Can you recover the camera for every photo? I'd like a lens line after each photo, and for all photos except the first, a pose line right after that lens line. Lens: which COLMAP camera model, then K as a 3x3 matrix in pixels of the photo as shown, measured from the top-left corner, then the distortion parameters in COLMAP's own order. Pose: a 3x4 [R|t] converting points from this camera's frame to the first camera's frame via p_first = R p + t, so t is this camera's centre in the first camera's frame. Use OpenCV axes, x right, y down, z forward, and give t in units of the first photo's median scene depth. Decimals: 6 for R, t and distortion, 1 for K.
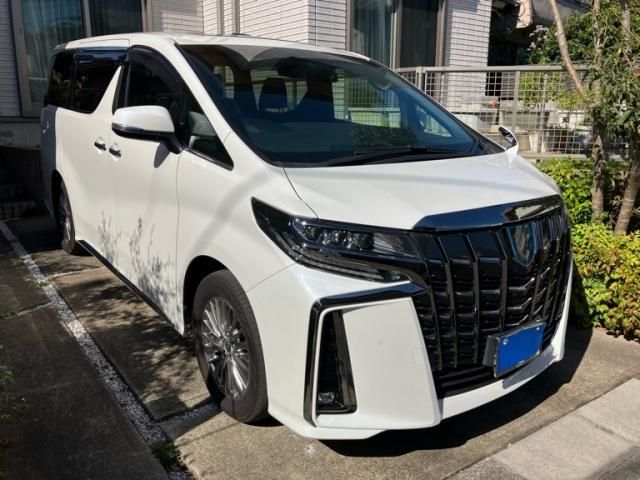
lens RADIAL K [[538.5, 0, 318.3], [0, 538.5, 241.5], [0, 0, 1]] dist [0.034218, -0.000149]
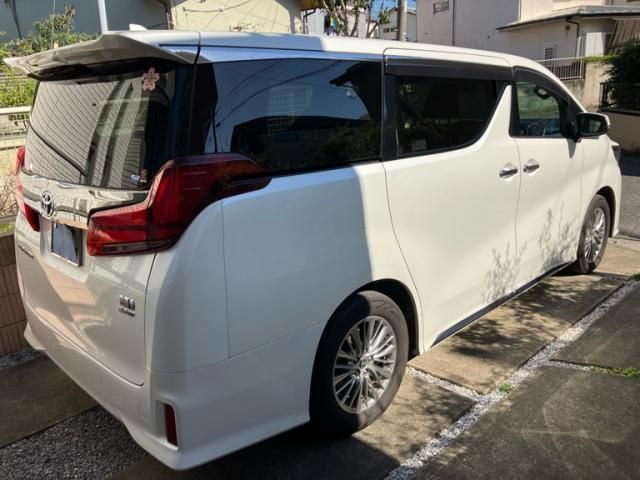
lens RADIAL K [[538.5, 0, 317.7], [0, 538.5, 237.4], [0, 0, 1]] dist [0.034218, -0.000149]
pose [[-0.161430, -0.284438, 0.945005, -1.262545], [0.268333, 0.908838, 0.319390, -0.462328], [-0.949704, 0.305136, -0.070389, 1.428718]]
